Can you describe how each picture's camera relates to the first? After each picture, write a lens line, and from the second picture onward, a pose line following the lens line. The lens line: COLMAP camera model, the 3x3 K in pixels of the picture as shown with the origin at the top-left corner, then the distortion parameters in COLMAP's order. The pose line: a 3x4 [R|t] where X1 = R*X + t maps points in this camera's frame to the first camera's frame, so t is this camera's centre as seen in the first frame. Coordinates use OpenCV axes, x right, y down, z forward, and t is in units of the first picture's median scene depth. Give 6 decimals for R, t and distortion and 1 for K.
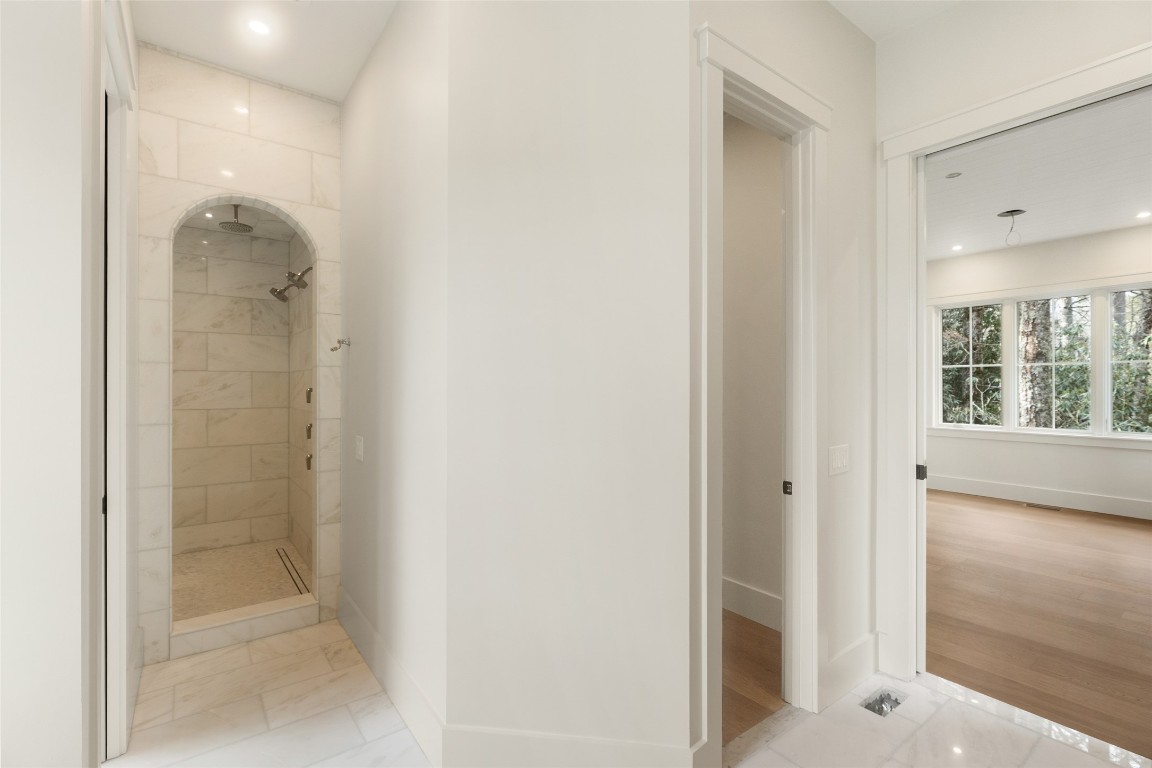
lens RADIAL K [[516.6, 0, 574.1], [0, 516.6, 382.0], [0, 0, 1]] dist [-0.001015, -0.000193]
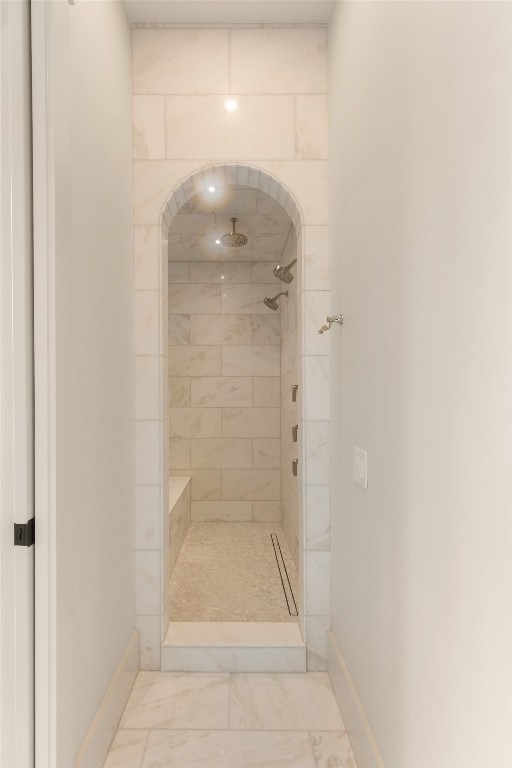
lens RADIAL K [[344.4, 0, 230.9], [0, 344.4, 395.4], [0, 0, 1]] dist [-0.001015, -0.000193]
pose [[0.783273, -0.003270, -0.621669, -0.202914], [0.006549, 0.999974, 0.002992, 0.024170], [0.621643, -0.006415, 0.783275, 0.411227]]
